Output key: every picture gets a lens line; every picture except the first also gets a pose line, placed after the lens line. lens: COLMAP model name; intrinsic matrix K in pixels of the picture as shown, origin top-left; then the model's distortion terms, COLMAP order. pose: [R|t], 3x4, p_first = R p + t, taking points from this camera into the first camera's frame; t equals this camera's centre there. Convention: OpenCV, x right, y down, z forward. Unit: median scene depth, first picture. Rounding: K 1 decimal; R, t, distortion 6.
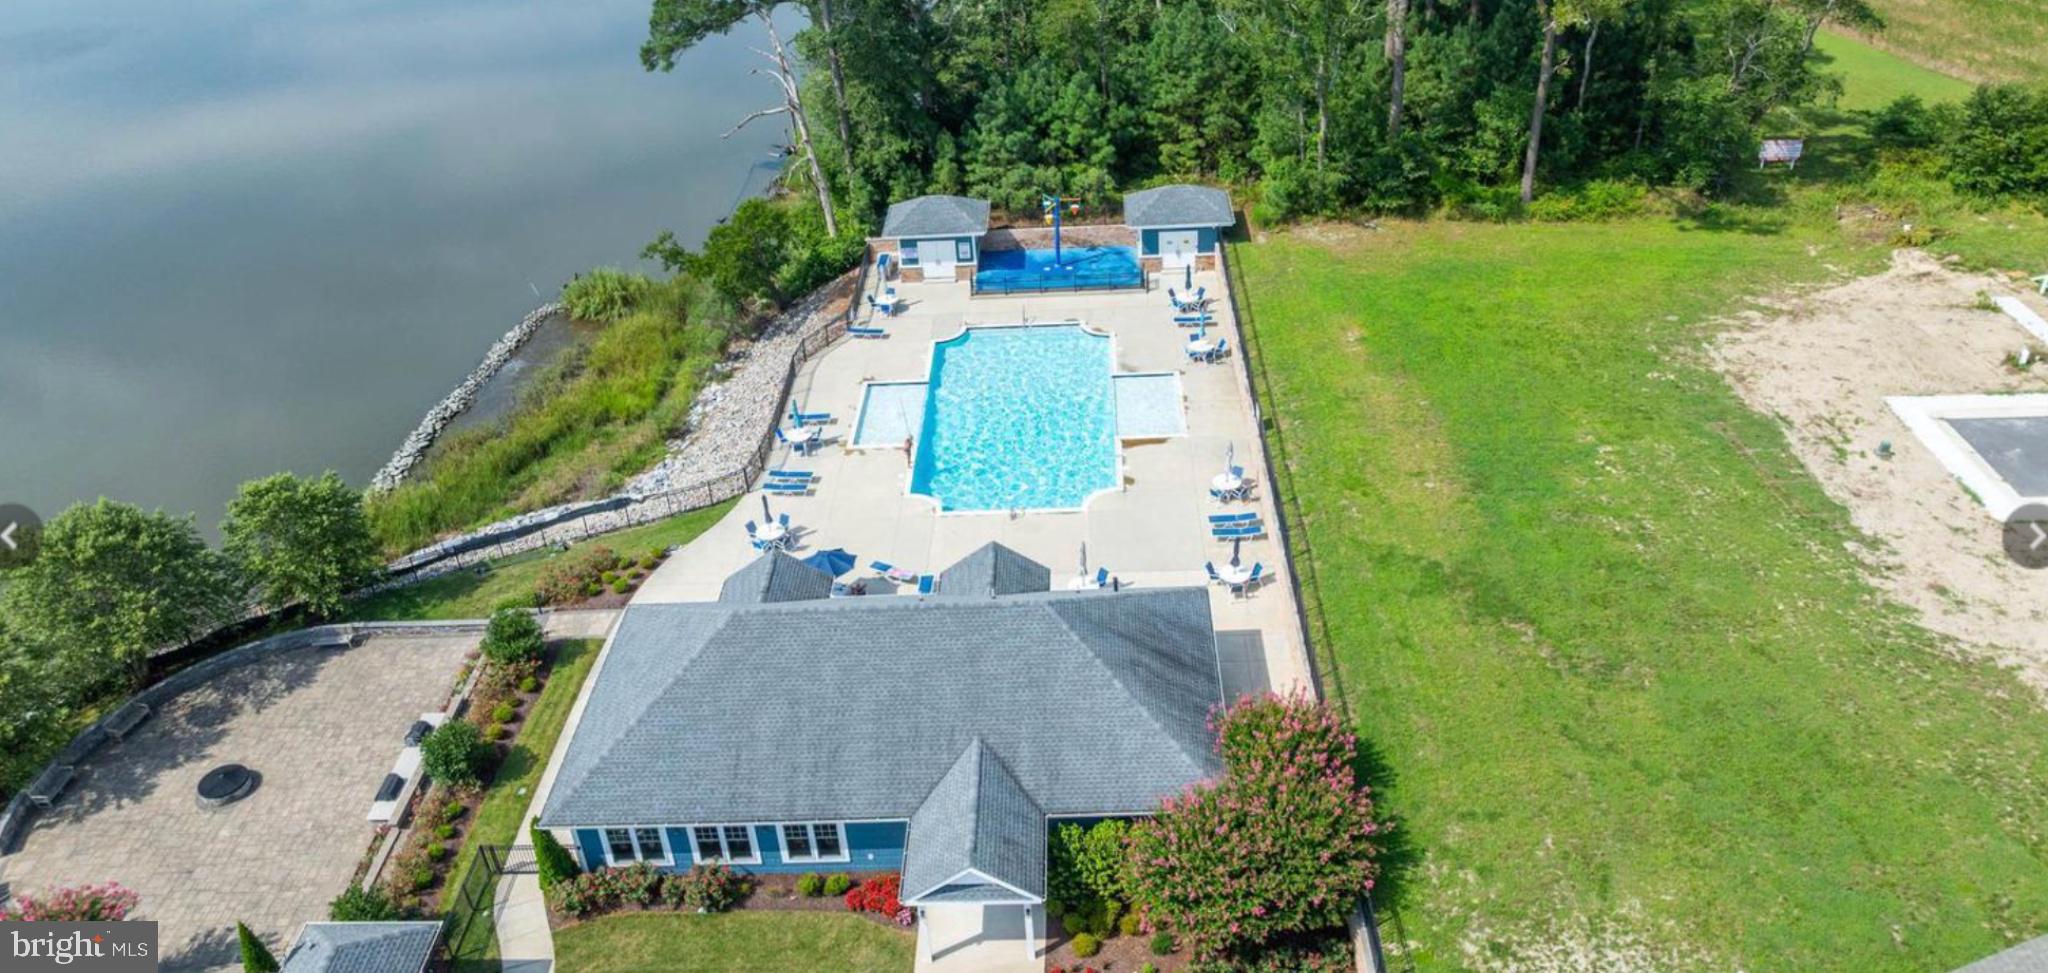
lens RADIAL K [[1478.0, 0, 1028.2], [0, 1478.0, 572.2], [0, 0, 1]] dist [0.002256, -0.065806]
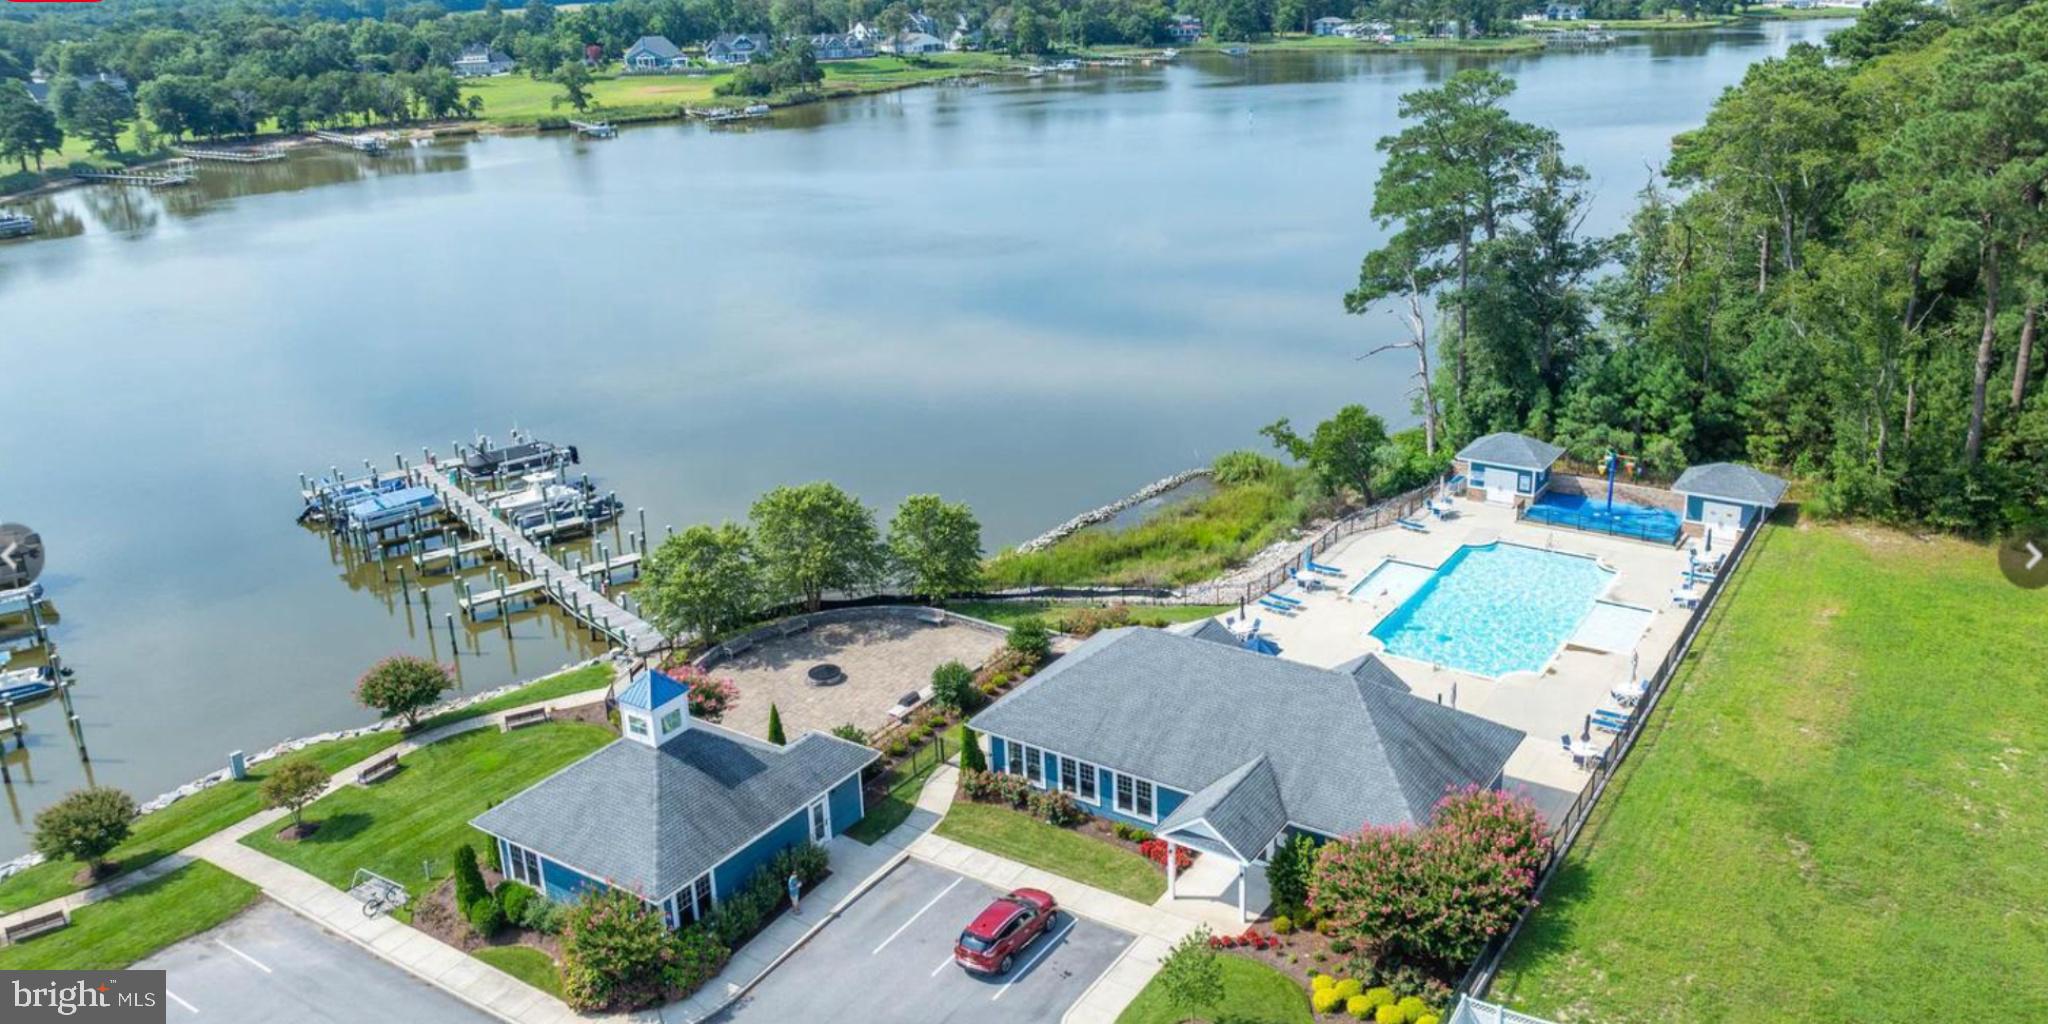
lens RADIAL K [[1494.0, 0, 1024.0], [0, 1494.0, 512.0], [0, 0, 1]] dist [-0.027701, 0.002336]
pose [[0.837153, 0.211711, -0.504334, 0.220450], [-0.320335, 0.937150, -0.138331, 0.087737], [0.443351, 0.277360, 0.852356, -0.148998]]
